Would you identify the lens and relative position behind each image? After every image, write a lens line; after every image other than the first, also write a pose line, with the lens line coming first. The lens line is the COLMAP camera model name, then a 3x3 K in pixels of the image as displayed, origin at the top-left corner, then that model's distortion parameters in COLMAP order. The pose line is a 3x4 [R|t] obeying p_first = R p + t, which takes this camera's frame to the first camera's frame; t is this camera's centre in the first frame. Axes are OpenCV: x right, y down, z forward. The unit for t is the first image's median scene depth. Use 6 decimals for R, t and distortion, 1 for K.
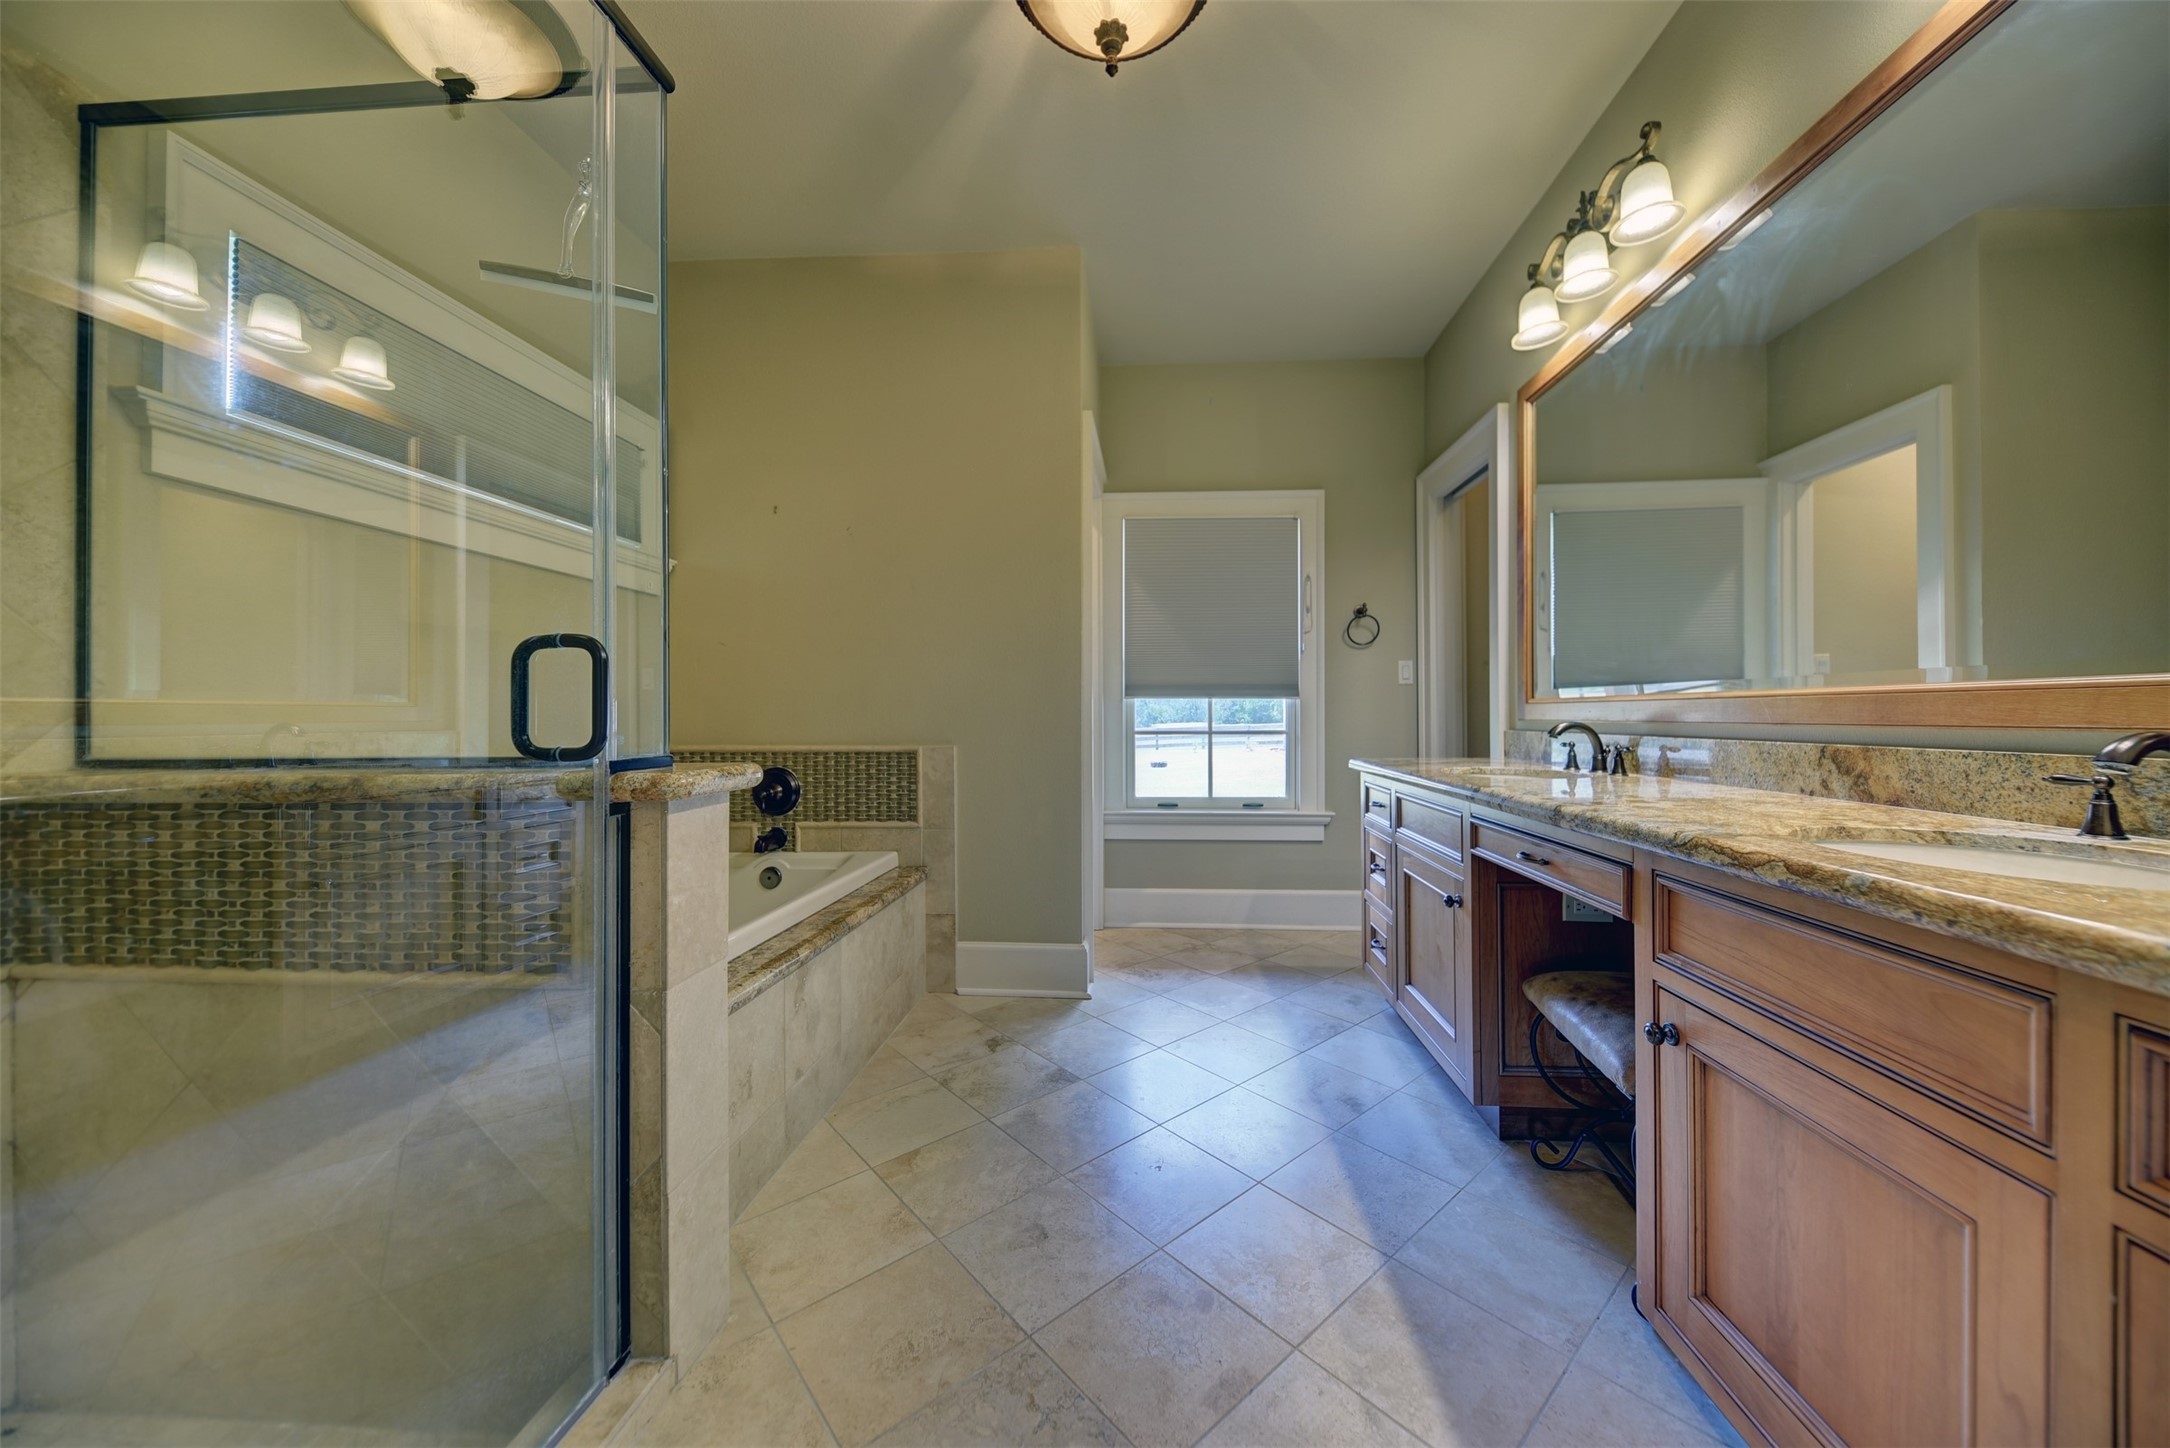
lens RADIAL K [[747.5, 0, 1105.8], [0, 747.5, 713.8], [0, 0, 1]] dist [-0.000131, -0.001606]
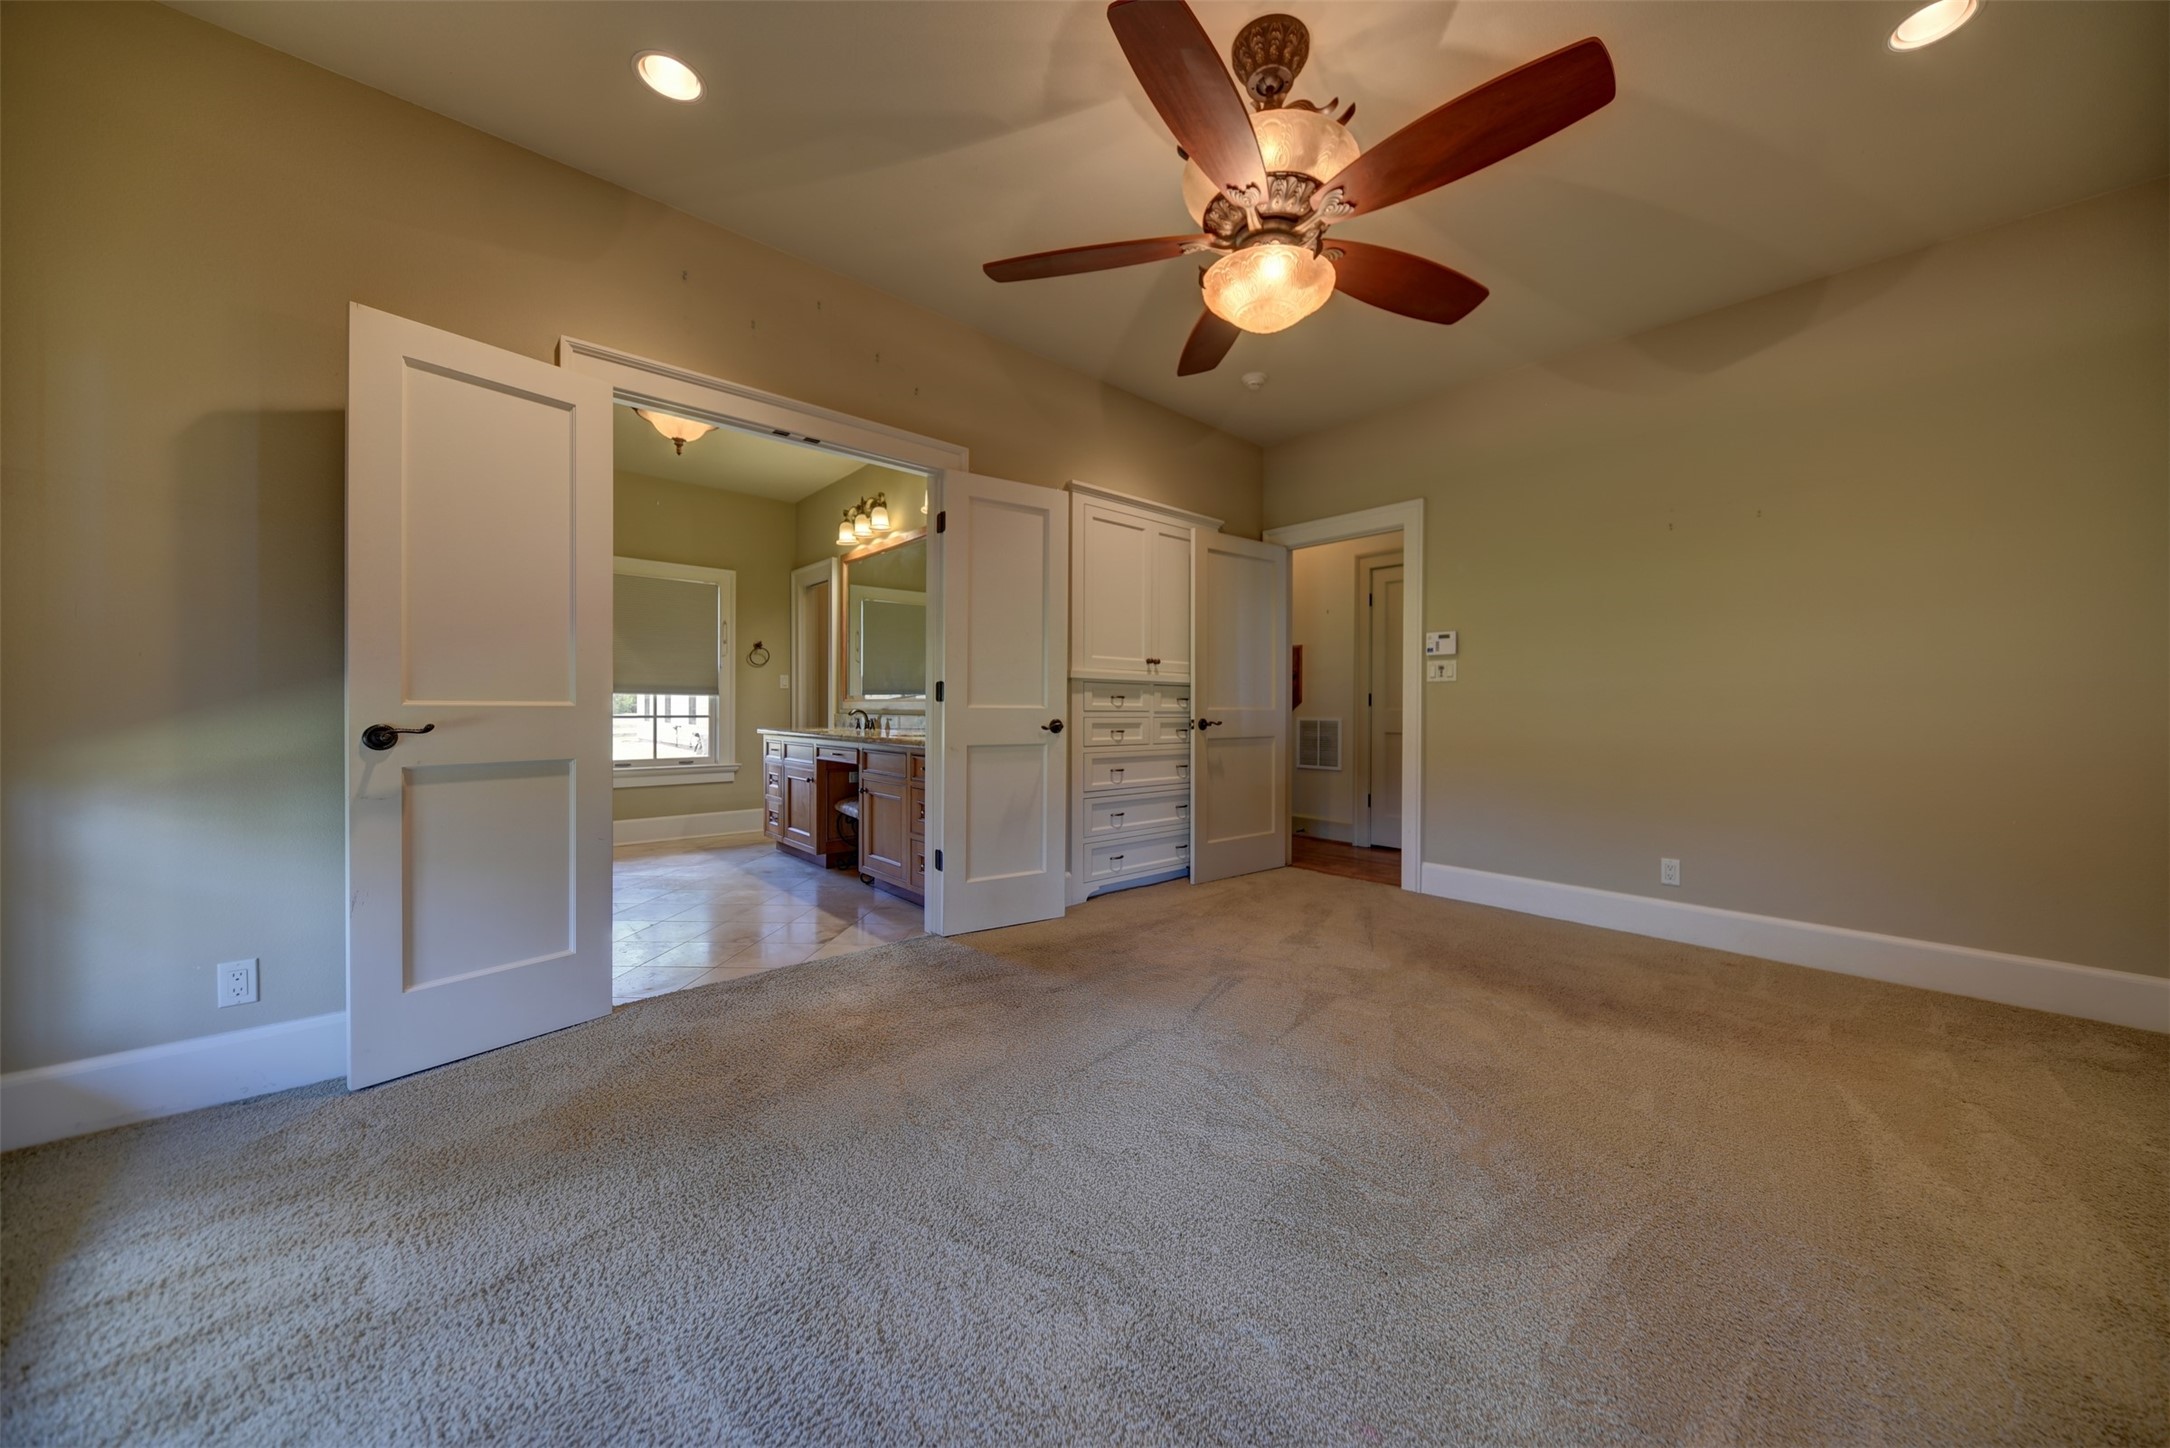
lens RADIAL K [[747.5, 0, 1097.2], [0, 747.5, 711.4], [0, 0, 1]] dist [-0.000131, -0.001606]
pose [[0.694251, 0.005014, 0.719716, -0.456623], [-0.008965, 0.999958, 0.001682, 0.005358], [-0.719677, -0.007620, 0.694267, -0.975120]]
